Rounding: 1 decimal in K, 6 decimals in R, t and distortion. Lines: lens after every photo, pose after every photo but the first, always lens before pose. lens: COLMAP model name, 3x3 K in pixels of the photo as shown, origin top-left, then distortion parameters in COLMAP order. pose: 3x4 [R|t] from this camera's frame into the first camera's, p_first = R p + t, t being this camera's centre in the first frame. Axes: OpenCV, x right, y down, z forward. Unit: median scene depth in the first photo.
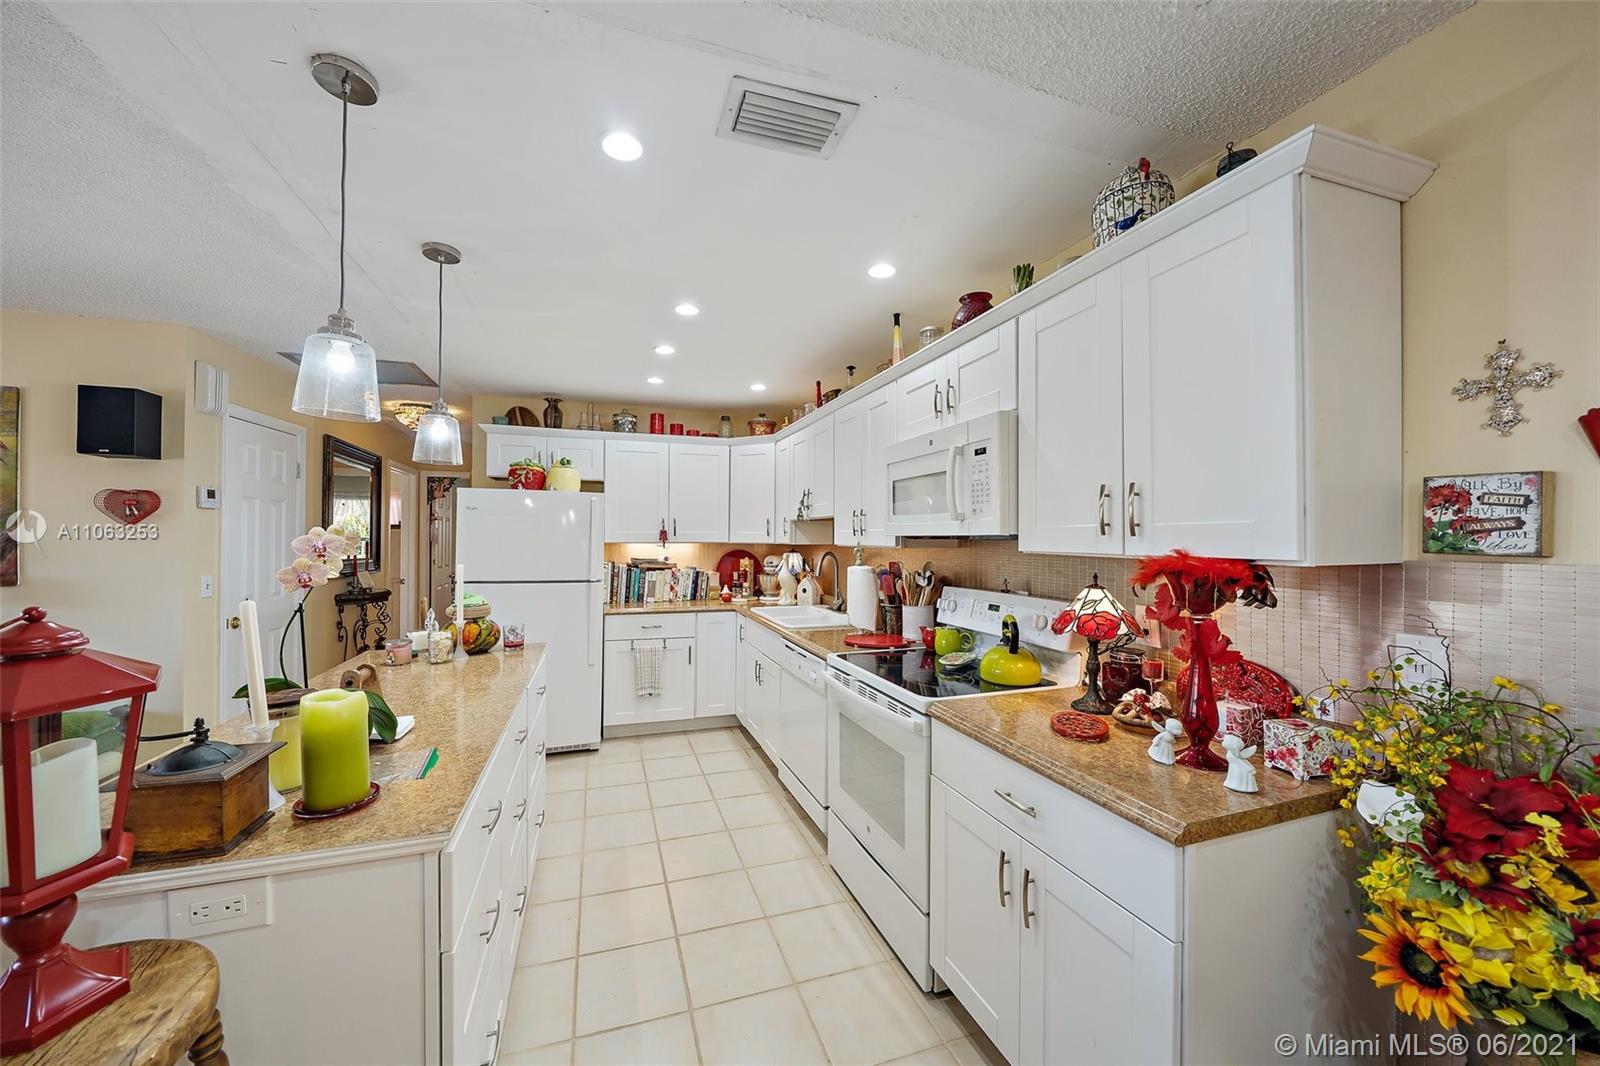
lens RADIAL K [[555.9, 0, 796.6], [0, 555.9, 536.1], [0, 0, 1]] dist [-0.012858, 0.001245]
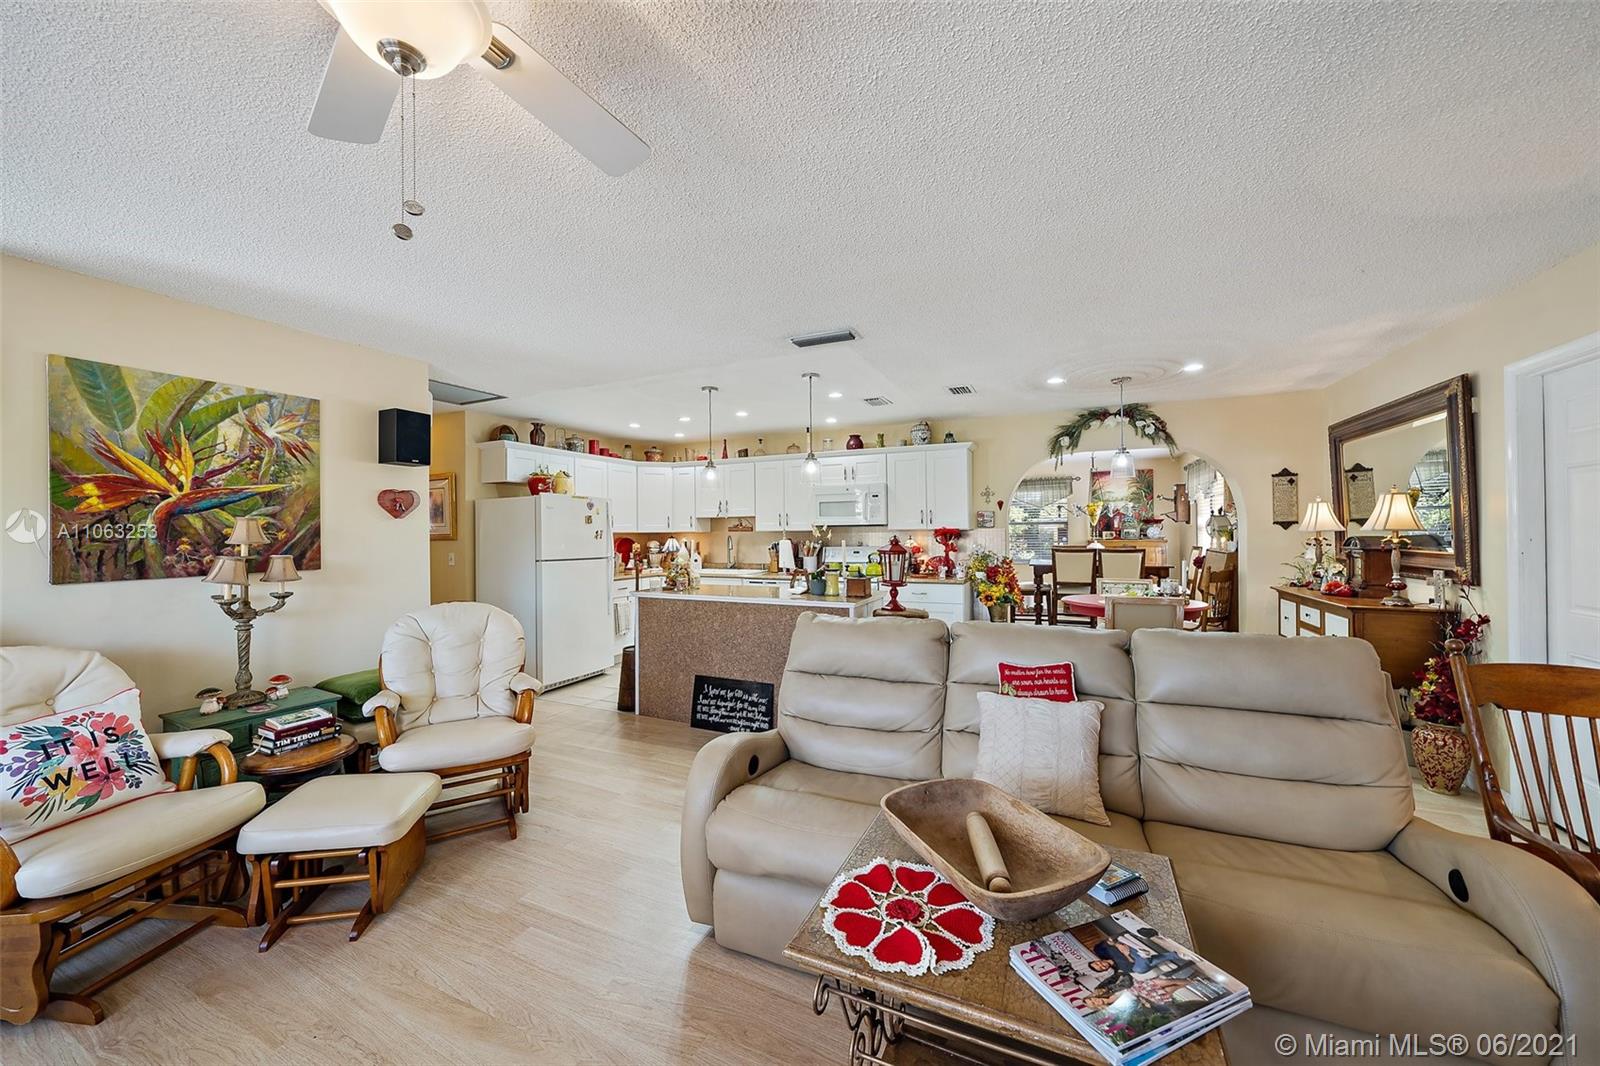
lens RADIAL K [[570.2, 0, 798.2], [0, 570.2, 530.0], [0, 0, 1]] dist [0.000142, -0.000559]
pose [[0.708384, -0.007376, 0.705789, -1.839889], [0.010448, 0.999945, -0.000036, 0.021331], [-0.705750, 0.007400, 0.708422, -0.750745]]
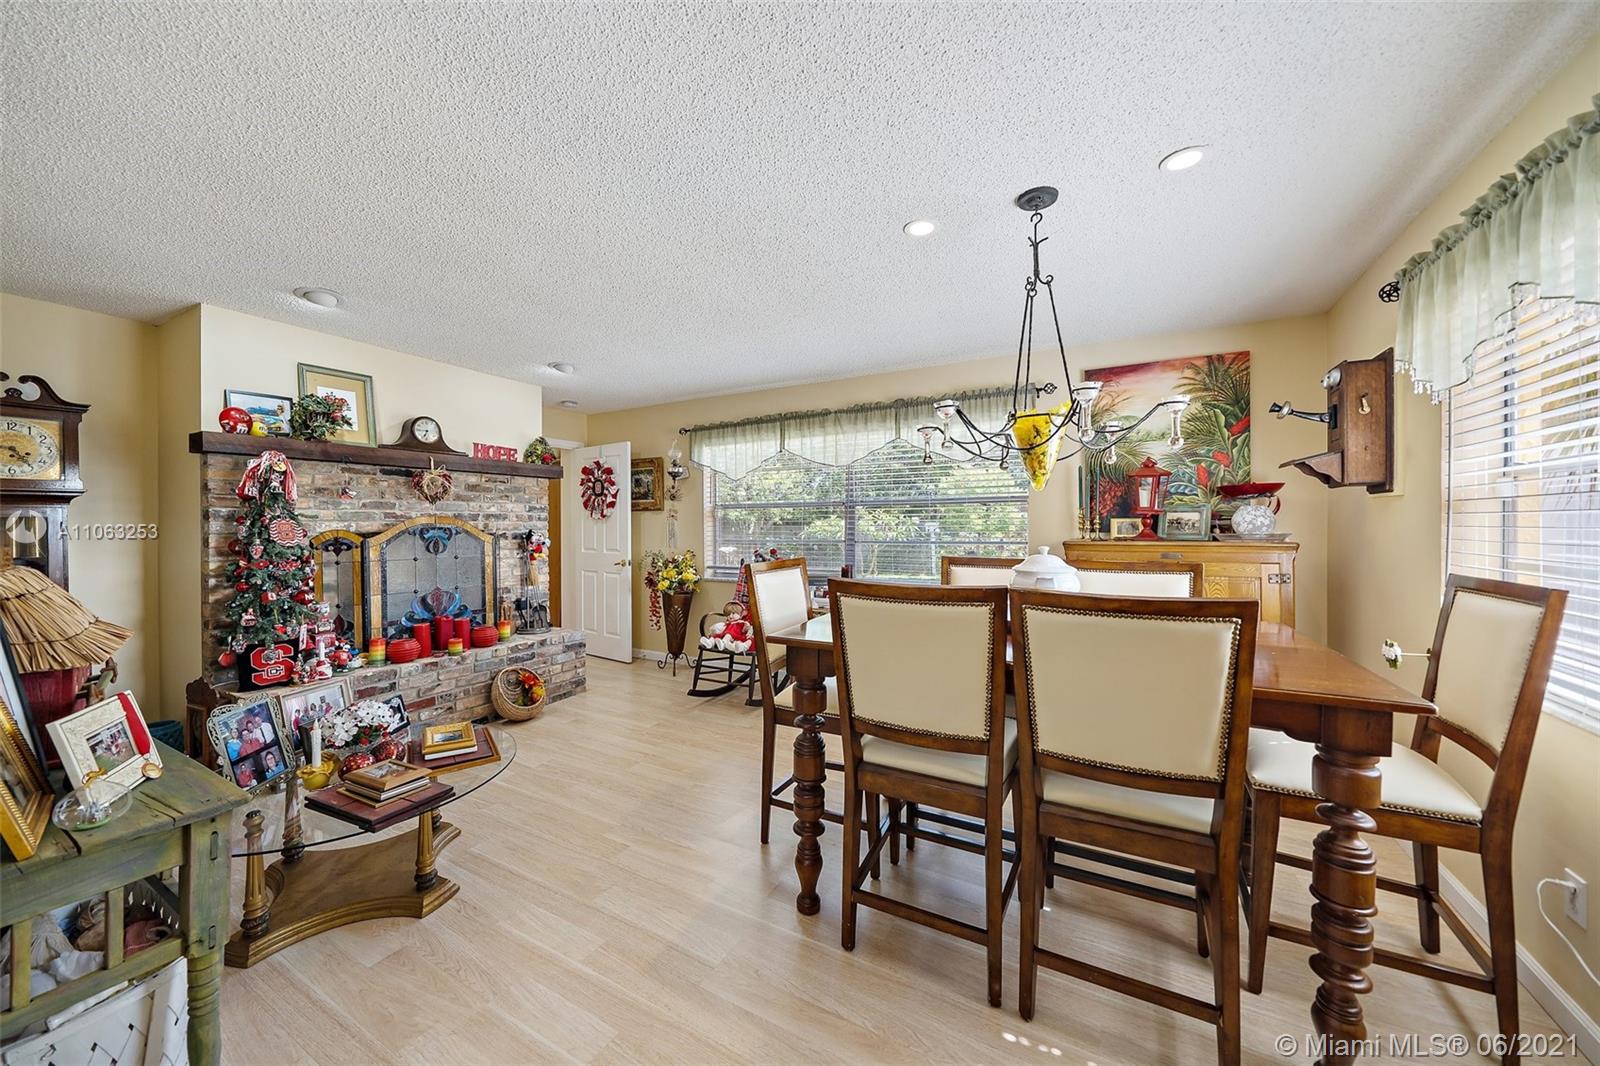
lens RADIAL K [[555.9, 0, 769.3], [0, 555.9, 525.5], [0, 0, 1]] dist [-0.012858, 0.001245]
pose [[0.792302, -0.007490, 0.610083, 0.906753], [0.006914, 0.999971, 0.003298, 0.063575], [-0.610090, 0.001605, 0.792331, -0.041010]]
